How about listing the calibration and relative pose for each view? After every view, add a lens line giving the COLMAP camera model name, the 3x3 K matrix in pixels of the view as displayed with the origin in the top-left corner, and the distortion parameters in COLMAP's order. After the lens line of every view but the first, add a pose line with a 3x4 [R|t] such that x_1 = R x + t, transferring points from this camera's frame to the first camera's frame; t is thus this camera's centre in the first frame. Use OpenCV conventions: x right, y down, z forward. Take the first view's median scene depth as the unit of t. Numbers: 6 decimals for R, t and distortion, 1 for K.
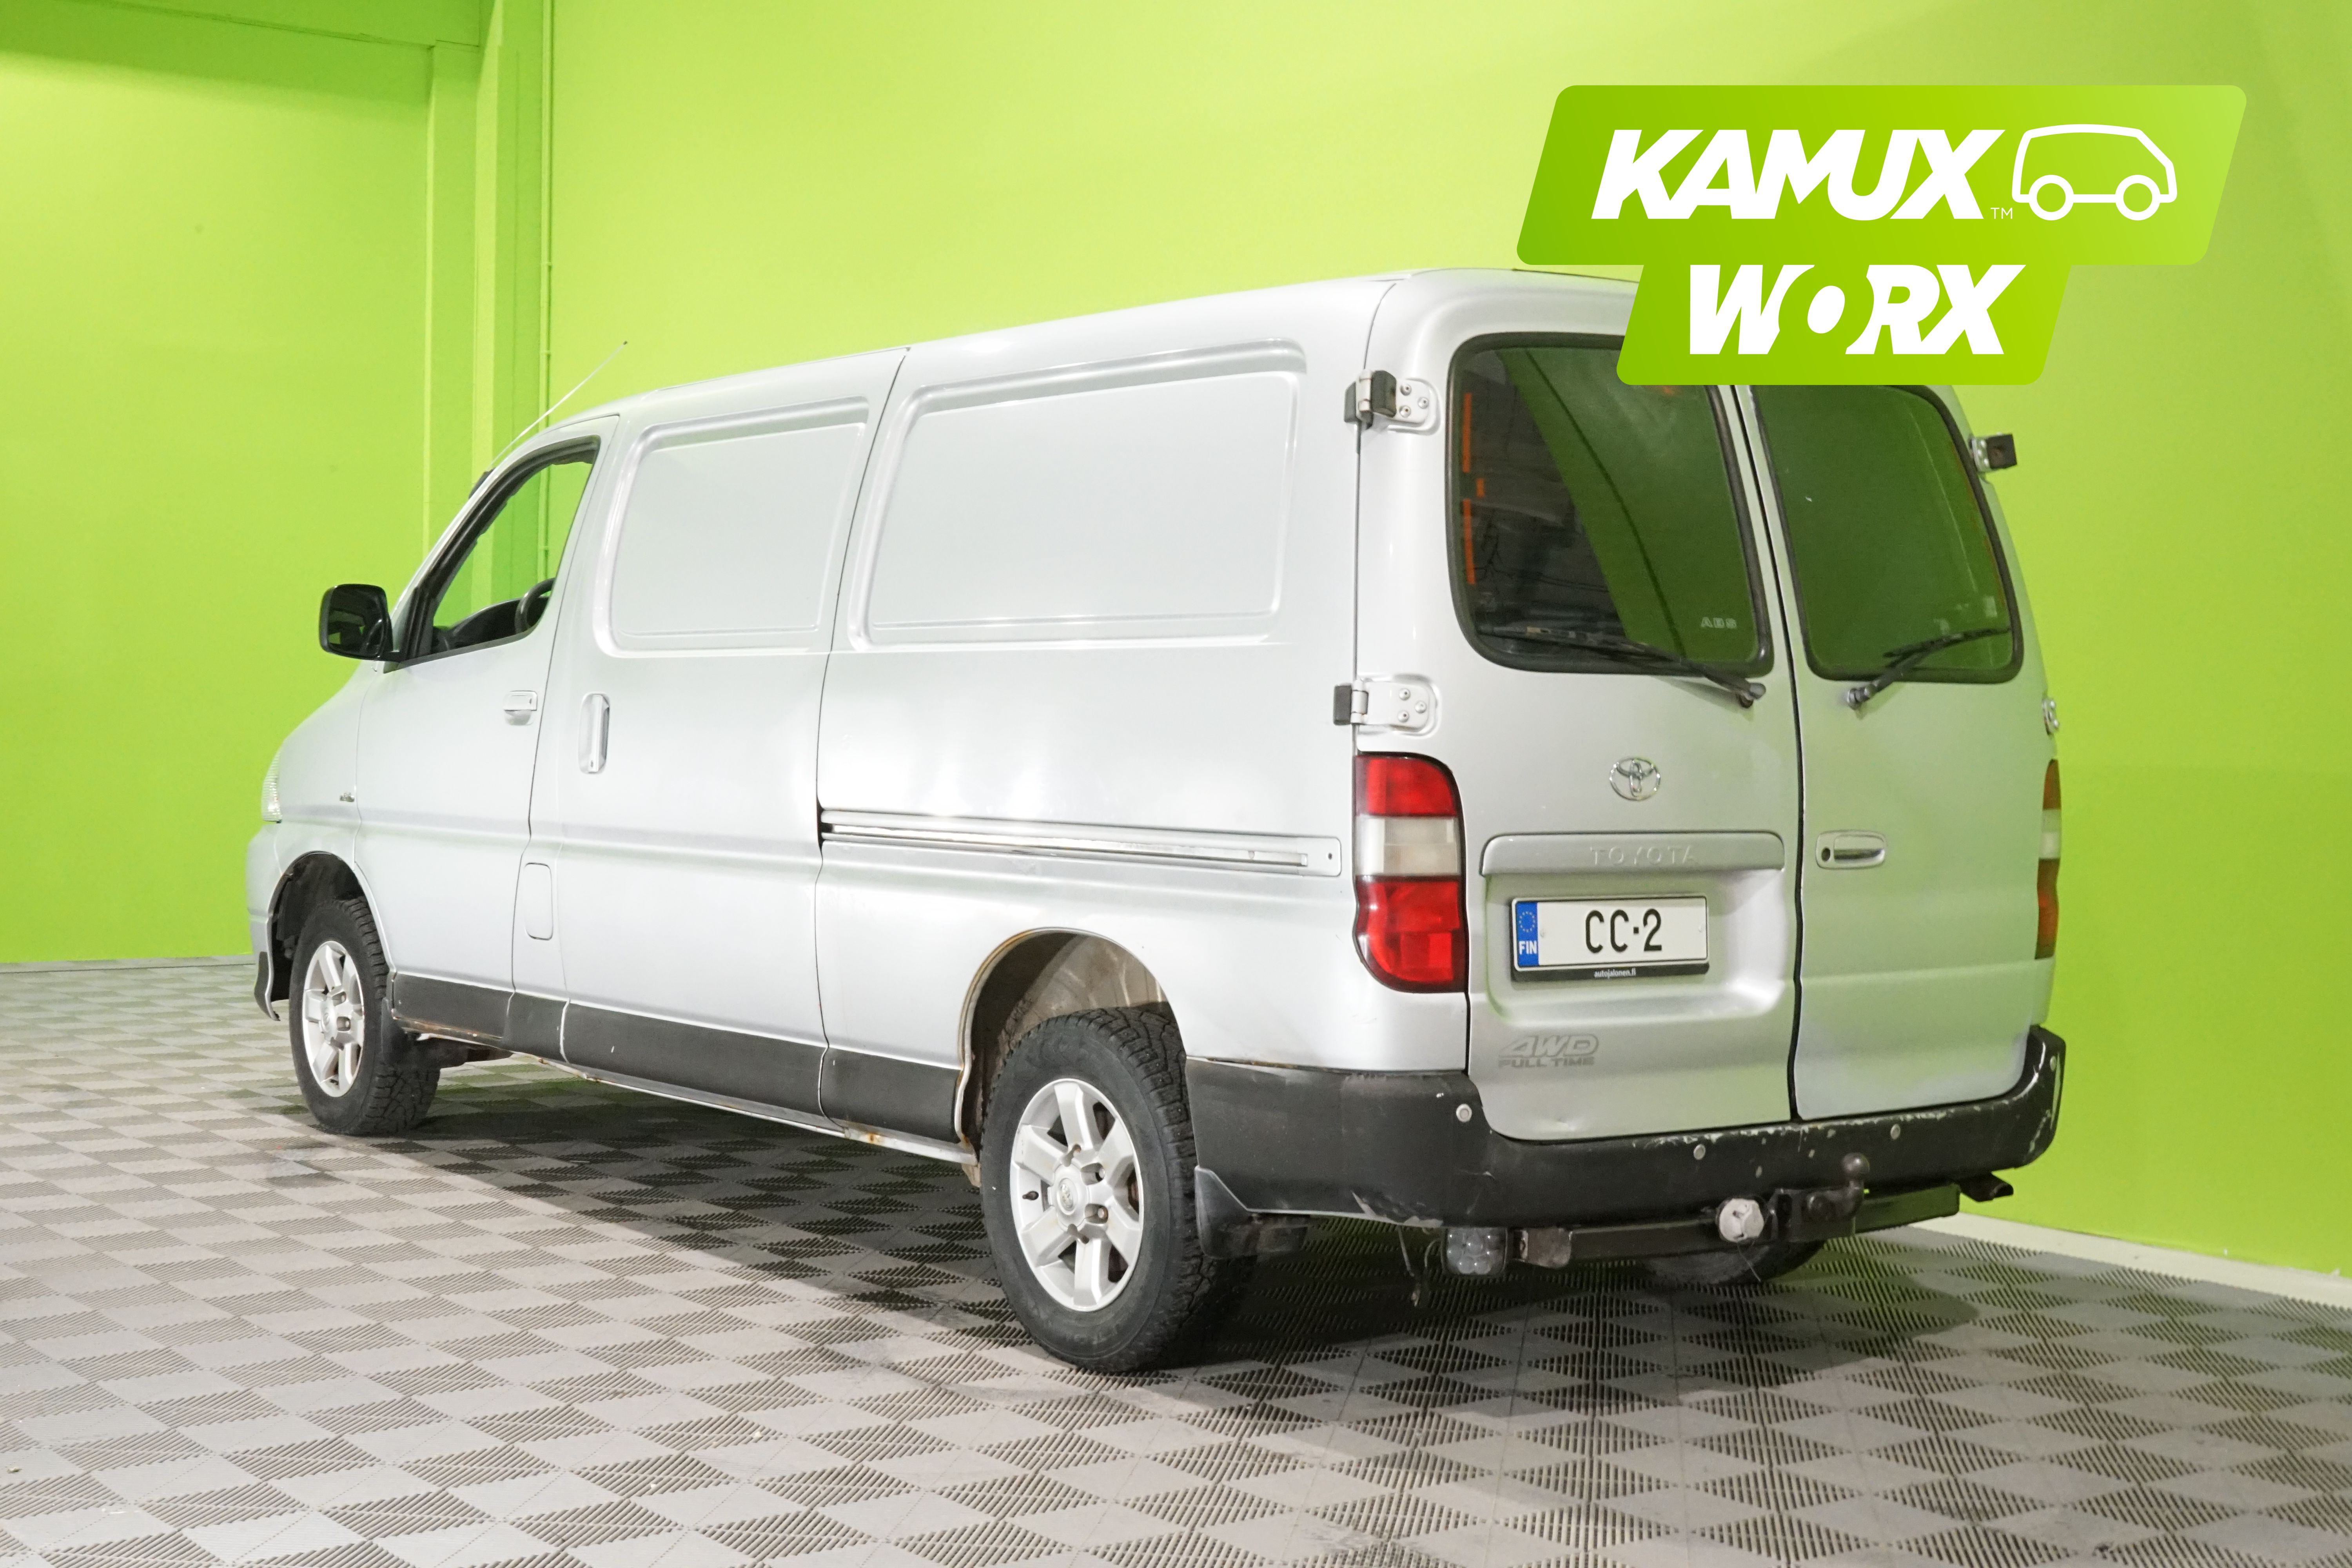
lens RADIAL K [[3232.6, 0, 1175.0], [0, 3232.6, 783.9], [0, 0, 1]] dist [-0.023377, 0.000000]
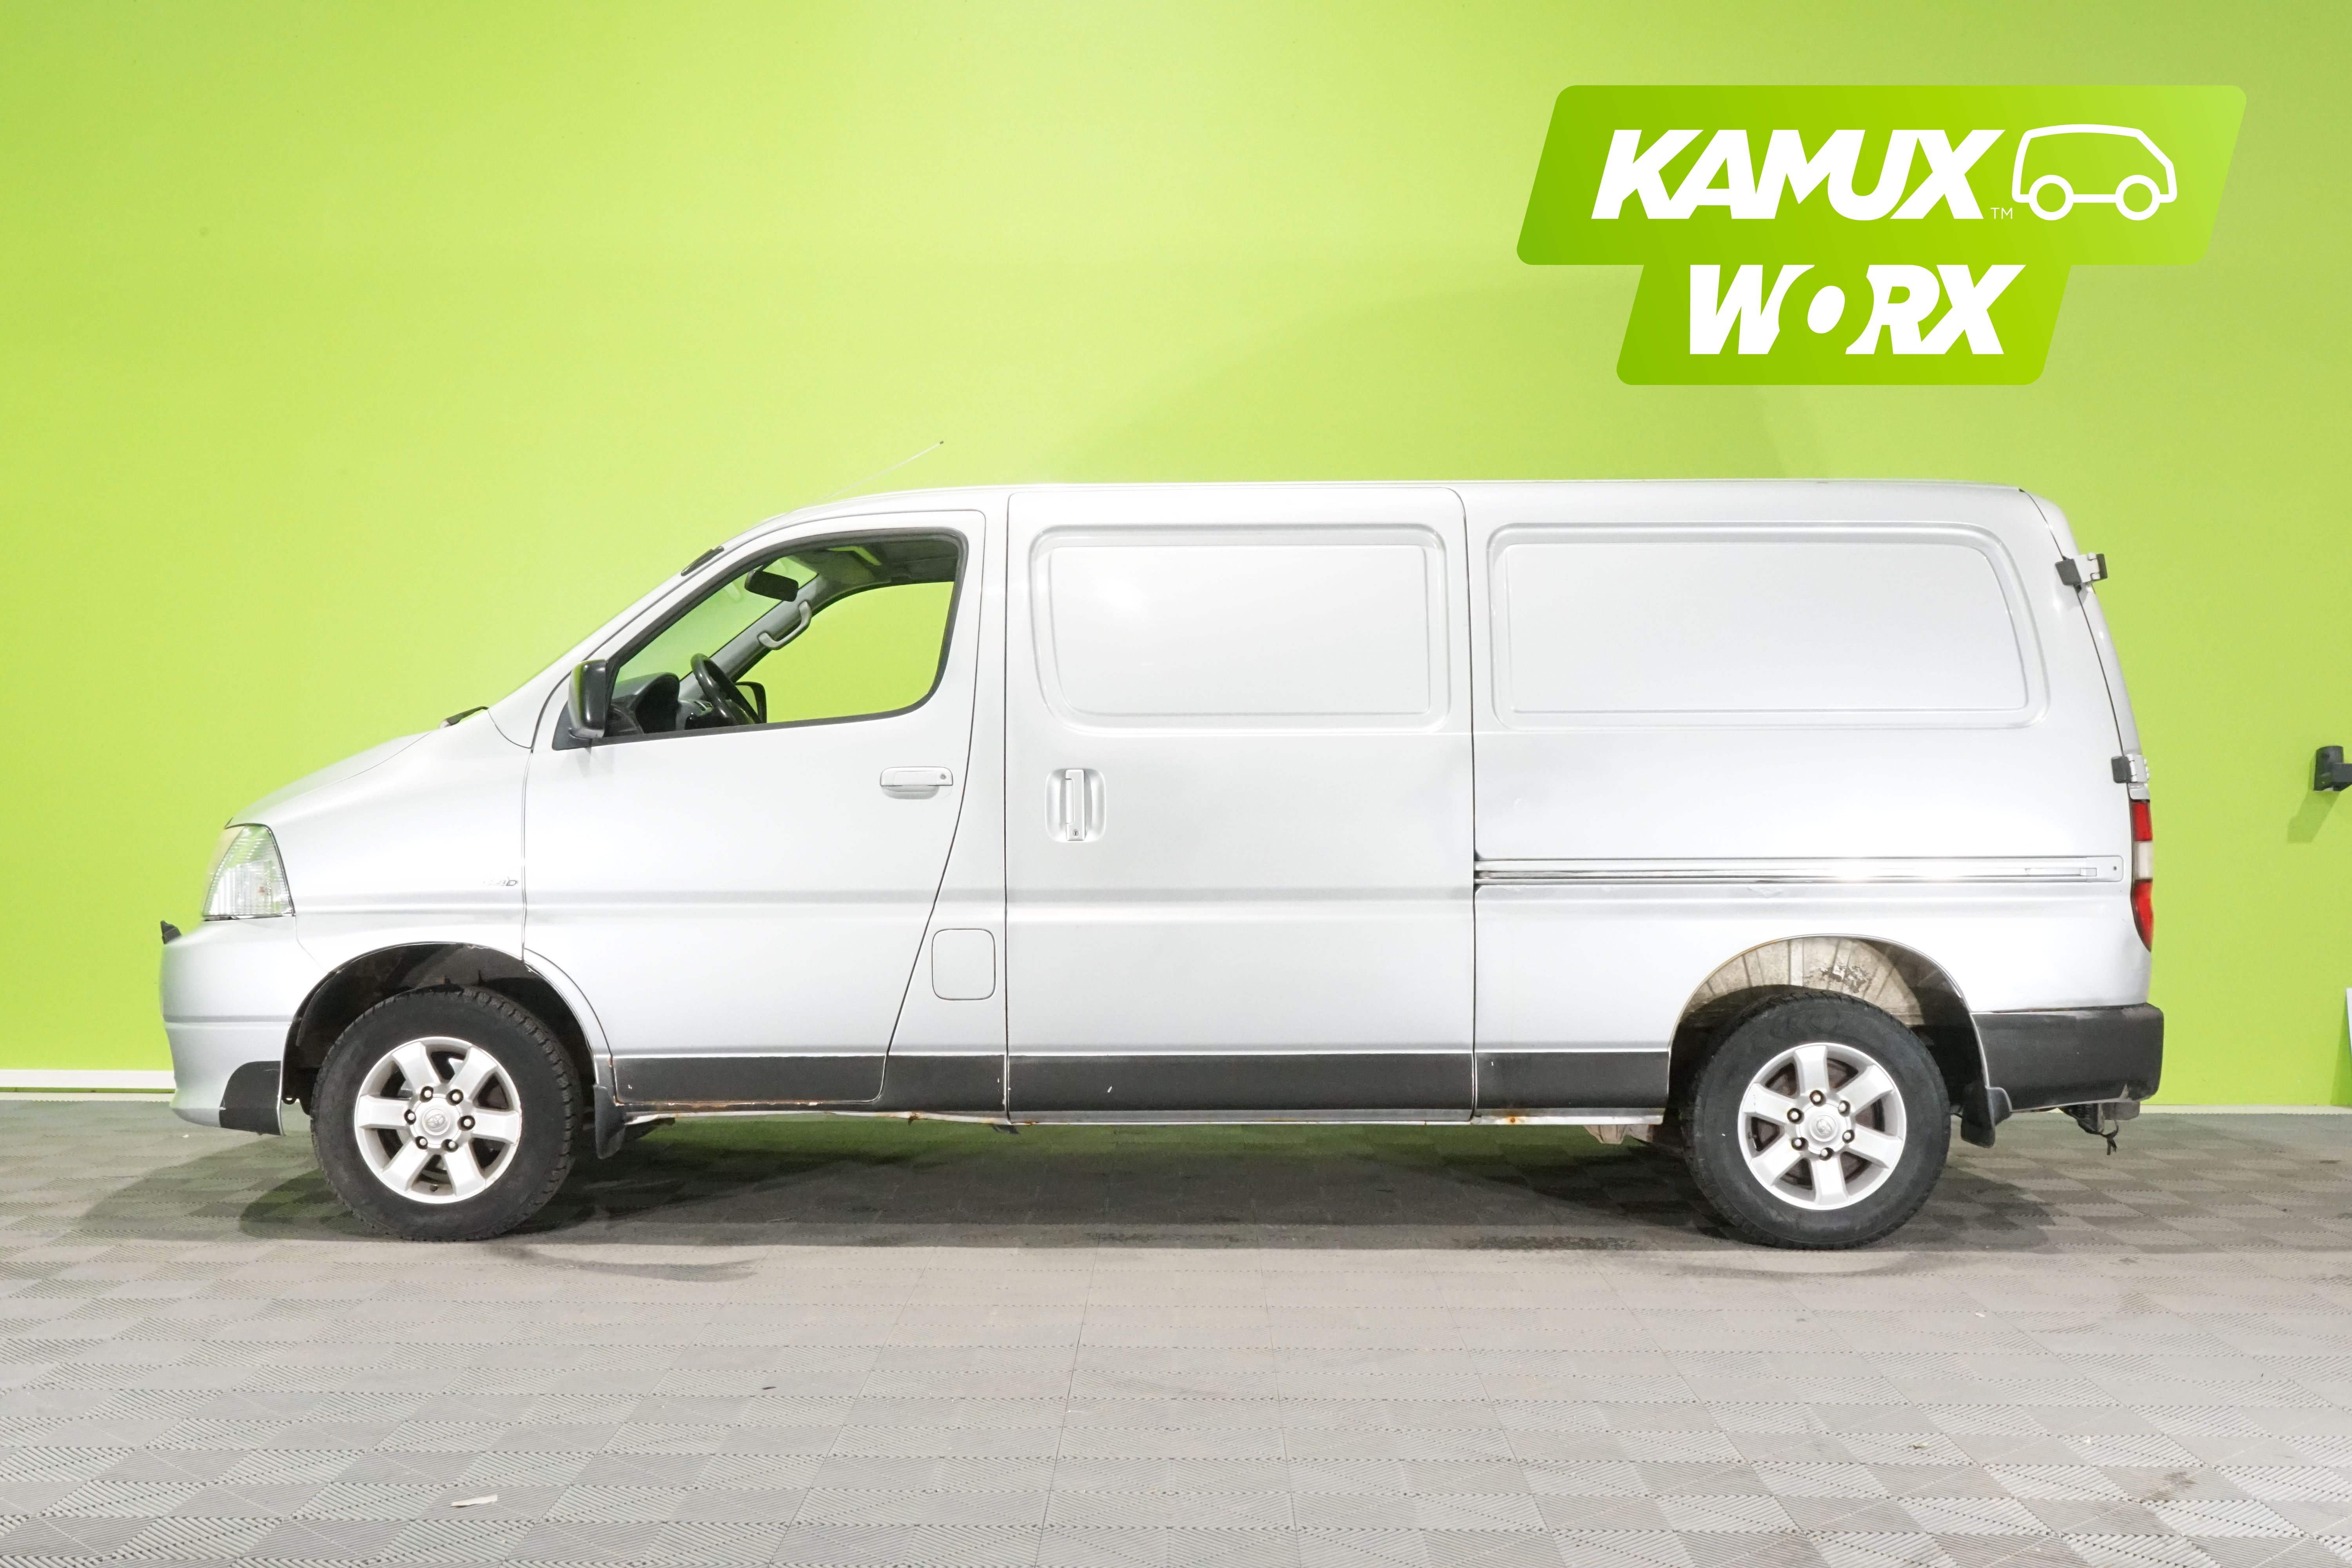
lens RADIAL K [[2478.9, 0, 1179.0], [0, 2478.9, 771.5], [0, 0, 1]] dist [-0.019860, 0.000000]
pose [[0.578757, -0.019721, 0.815262, -1.036770], [0.024929, 0.999668, 0.006484, -0.037634], [-0.815119, 0.016571, 0.579056, 0.604577]]
